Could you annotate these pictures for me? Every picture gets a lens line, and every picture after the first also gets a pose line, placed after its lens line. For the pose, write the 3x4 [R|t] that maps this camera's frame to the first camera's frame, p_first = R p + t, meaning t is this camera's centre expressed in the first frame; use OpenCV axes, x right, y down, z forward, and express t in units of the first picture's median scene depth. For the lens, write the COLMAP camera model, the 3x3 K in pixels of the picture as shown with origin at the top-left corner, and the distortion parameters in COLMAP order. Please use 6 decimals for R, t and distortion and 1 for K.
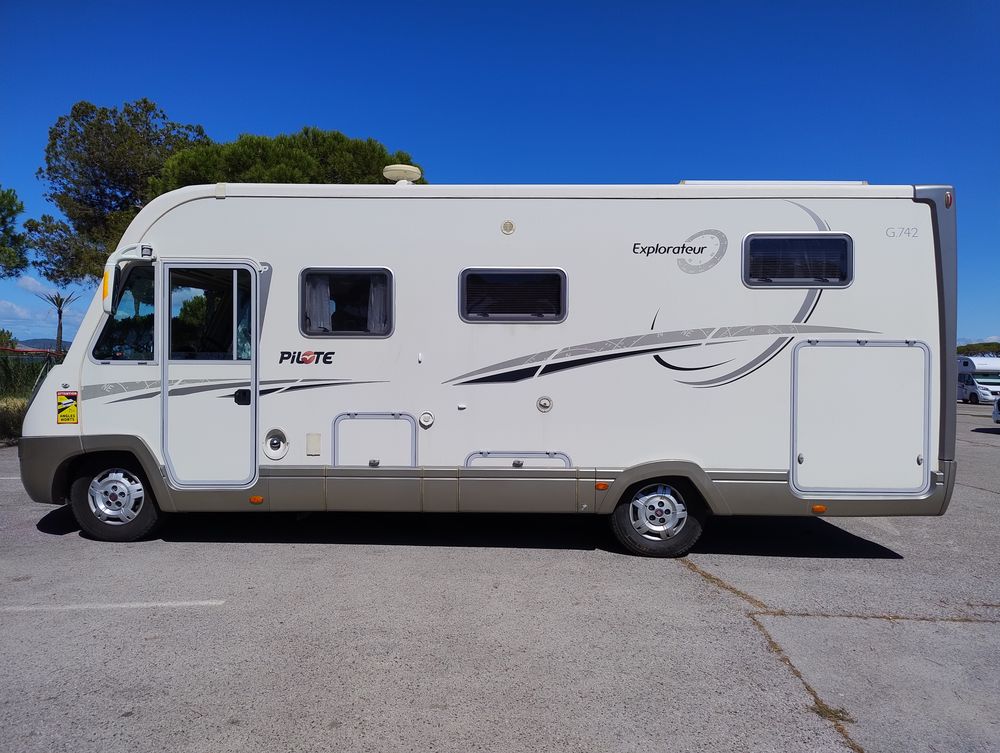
lens RADIAL K [[698.6, 0, 500.0], [0, 698.6, 376.5], [0, 0, 1]] dist [0.032652, -0.053171]
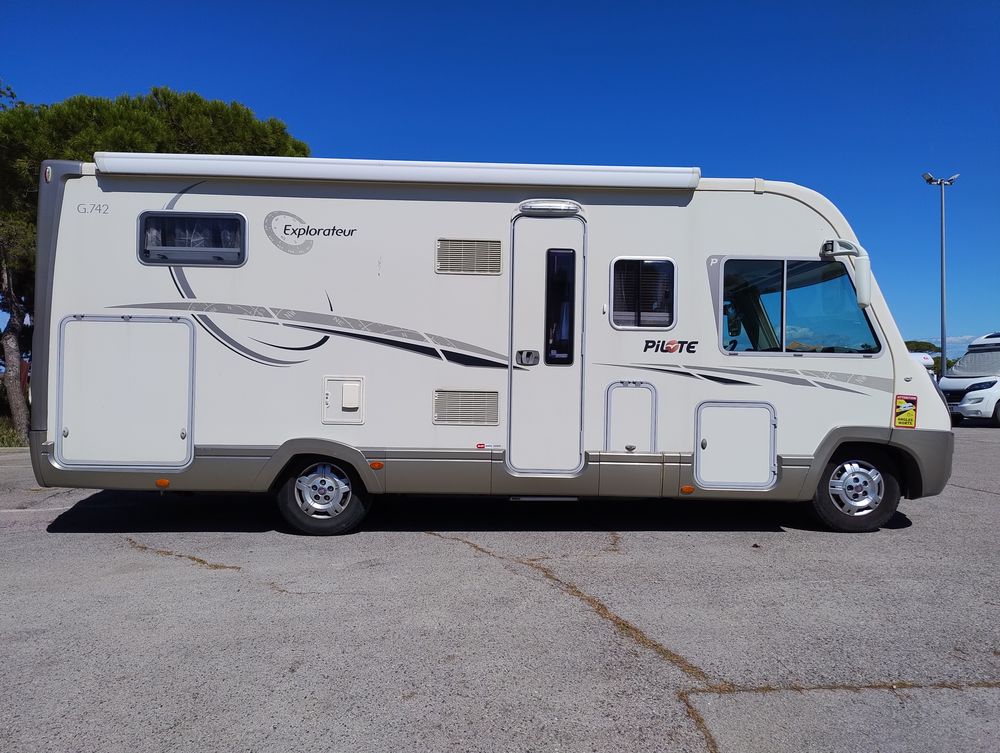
lens RADIAL K [[698.6, 0, 500.0], [0, 698.6, 376.5], [0, 0, 1]] dist [0.032652, -0.053171]
pose [[0.995617, -0.030663, 0.088357, 0.054147], [0.032448, 0.999296, -0.018831, 0.021839], [-0.087717, 0.021615, 0.995911, 0.140709]]
